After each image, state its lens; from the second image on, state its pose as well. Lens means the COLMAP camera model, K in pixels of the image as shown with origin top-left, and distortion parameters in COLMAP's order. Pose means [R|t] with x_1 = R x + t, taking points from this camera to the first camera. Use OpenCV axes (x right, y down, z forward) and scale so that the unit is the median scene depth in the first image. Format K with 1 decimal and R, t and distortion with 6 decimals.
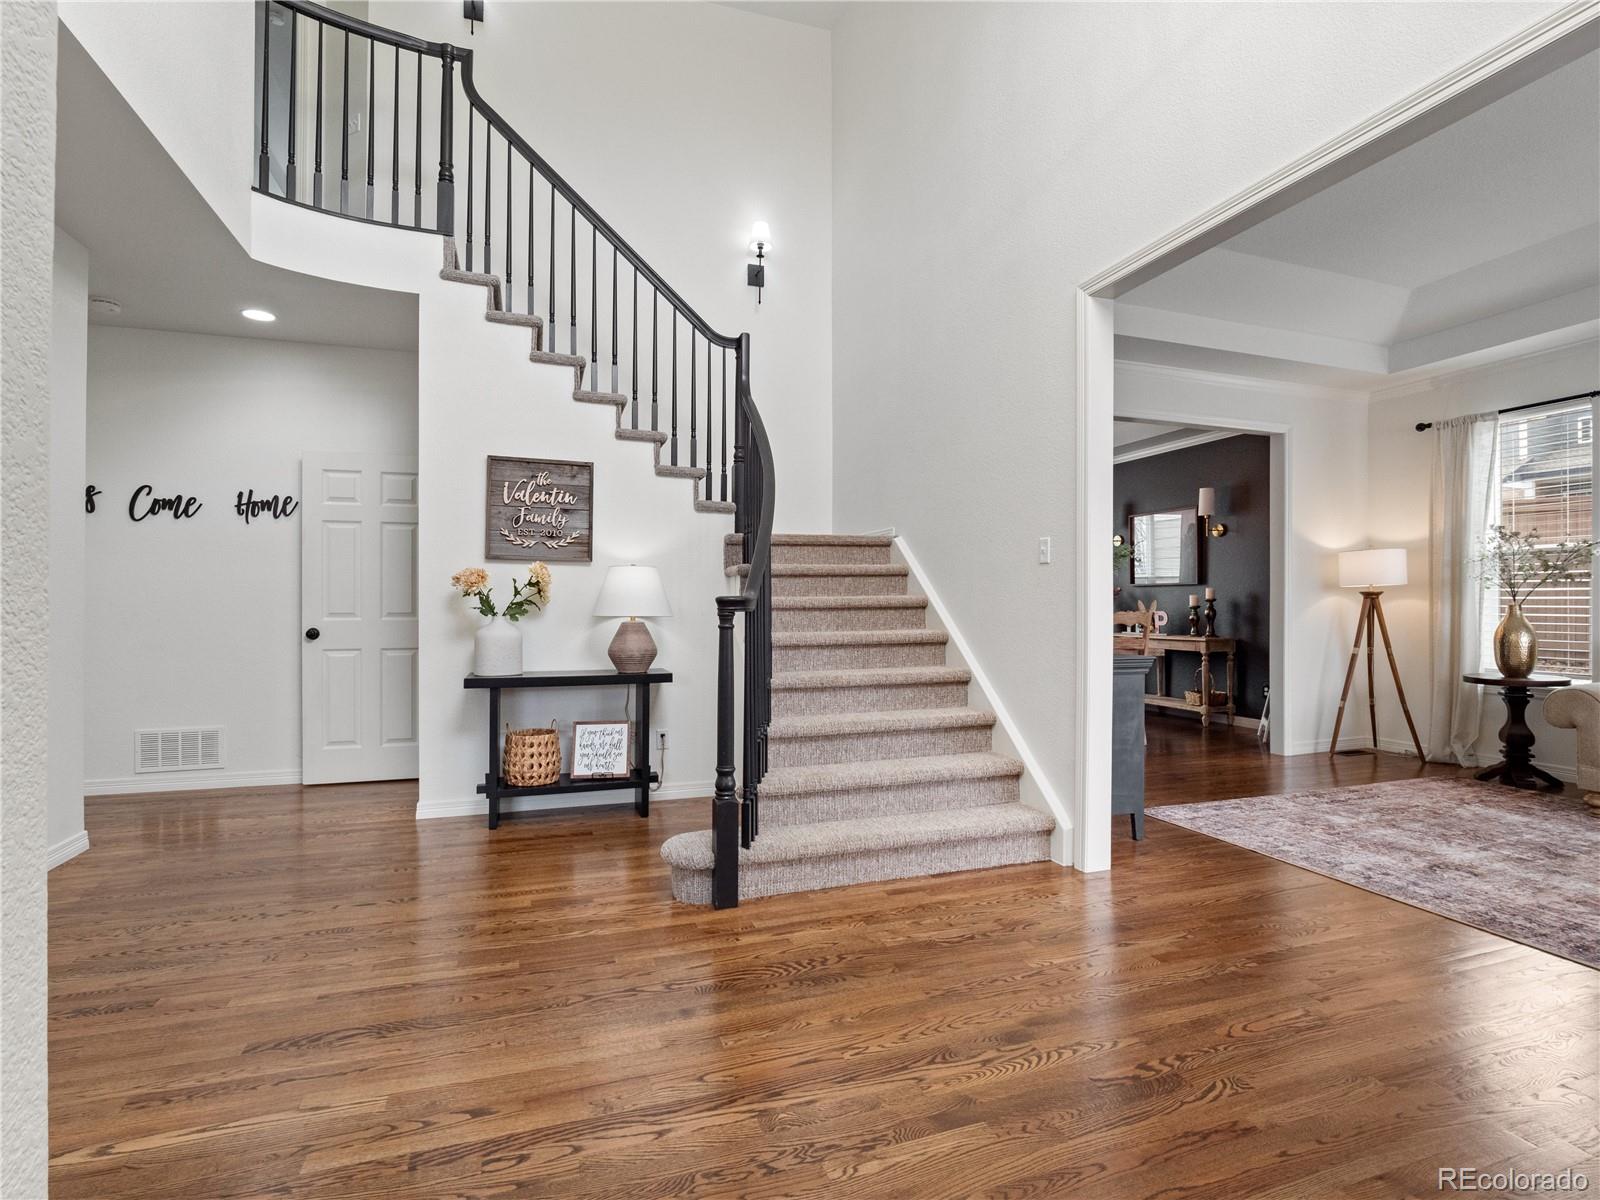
lens RADIAL K [[780.4, 0, 803.1], [0, 780.4, 599.7], [0, 0, 1]] dist [-0.005750, -0.002029]
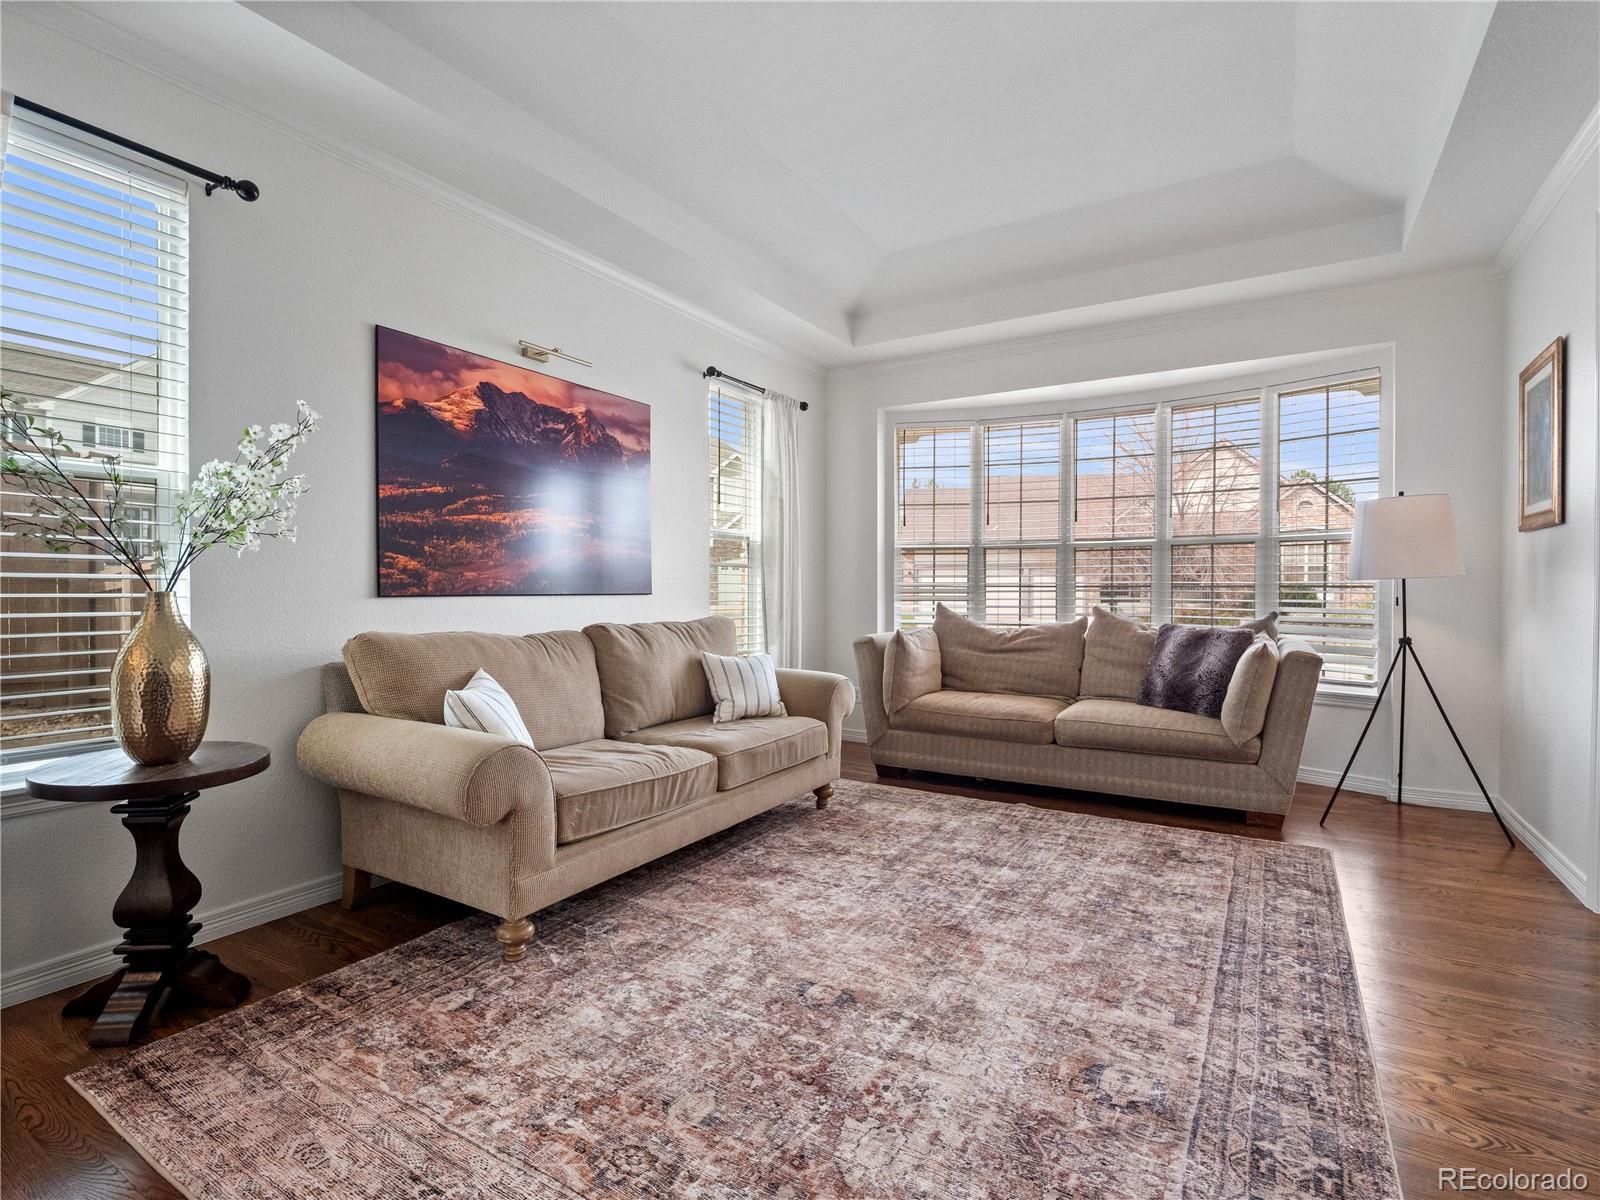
lens RADIAL K [[780.4, 0, 794.8], [0, 780.4, 594.9], [0, 0, 1]] dist [-0.005750, -0.002029]
pose [[-0.633338, -0.009973, 0.773811, 0.335282], [-0.009394, 0.999942, 0.005198, 0.001951], [-0.773818, -0.003977, -0.633396, 0.915339]]
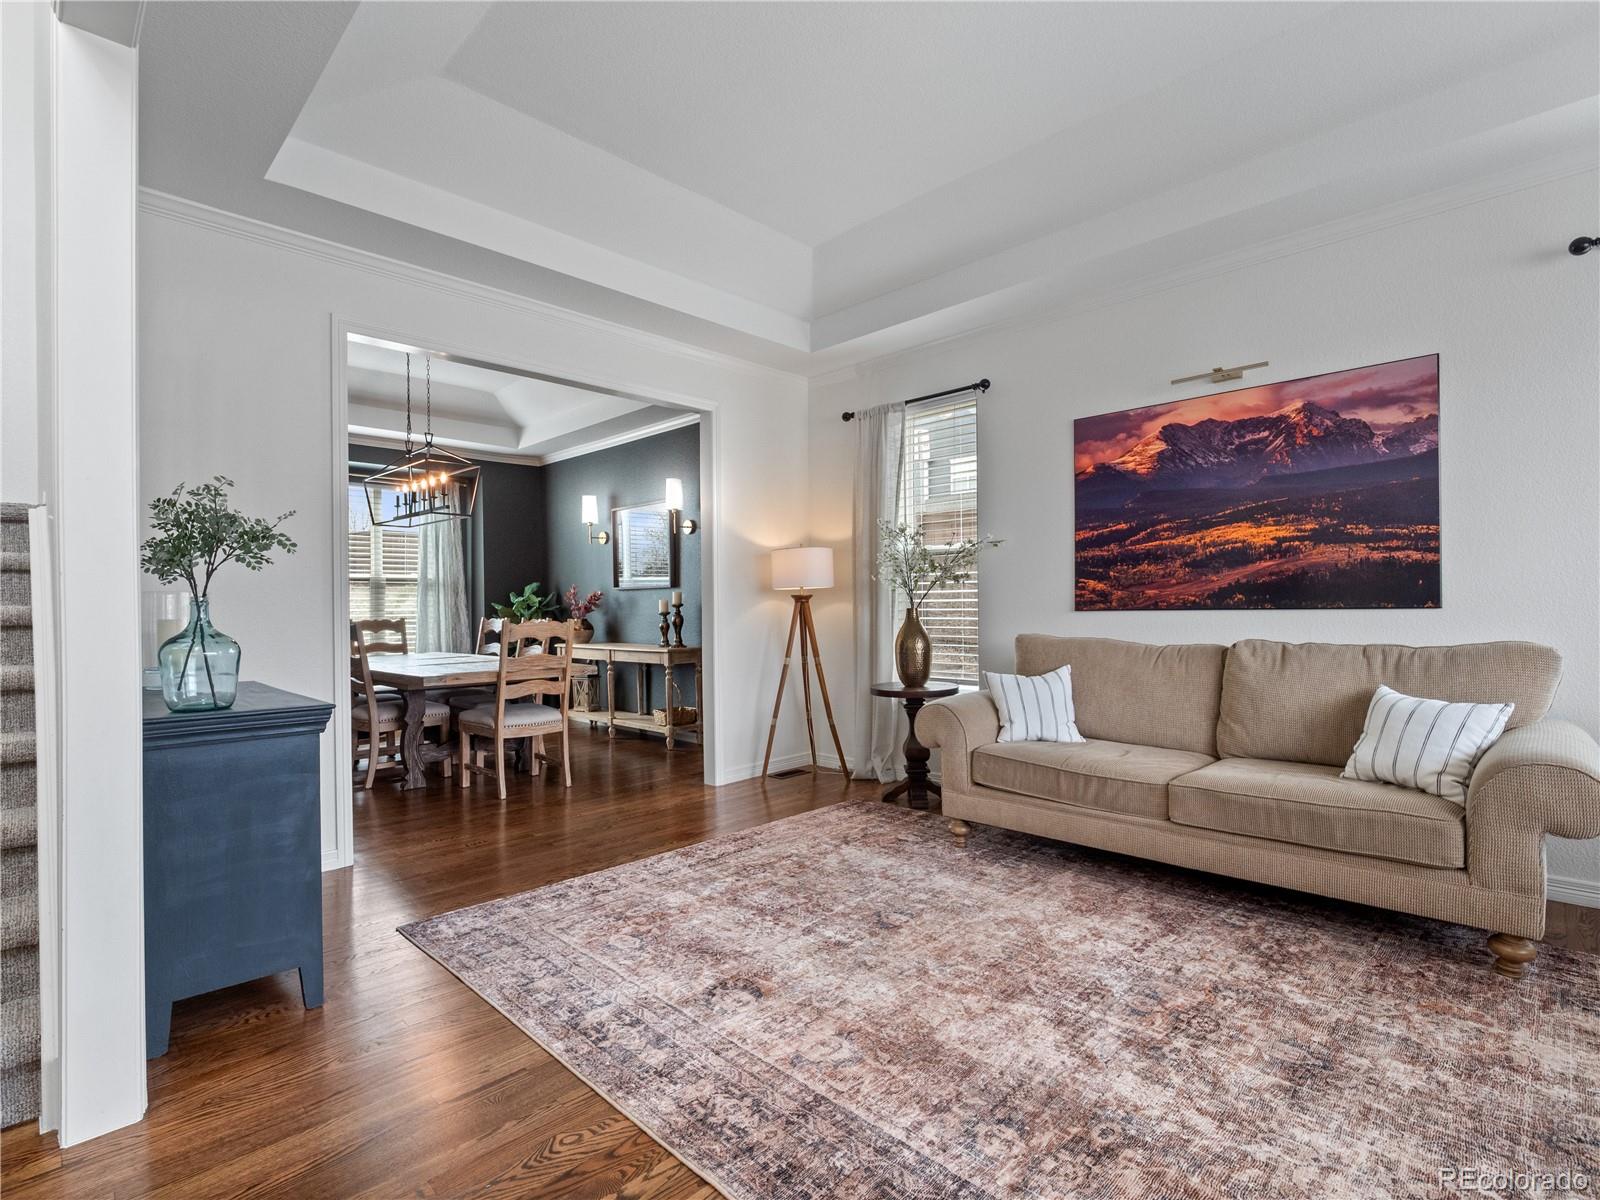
lens RADIAL K [[780.4, 0, 788.2], [0, 780.4, 604.3], [0, 0, 1]] dist [-0.005750, -0.002029]
pose [[0.901200, -0.009446, 0.433300, 0.347651], [0.009070, 0.999955, 0.002935, -0.002323], [-0.433308, 0.001285, 0.901245, 0.205456]]
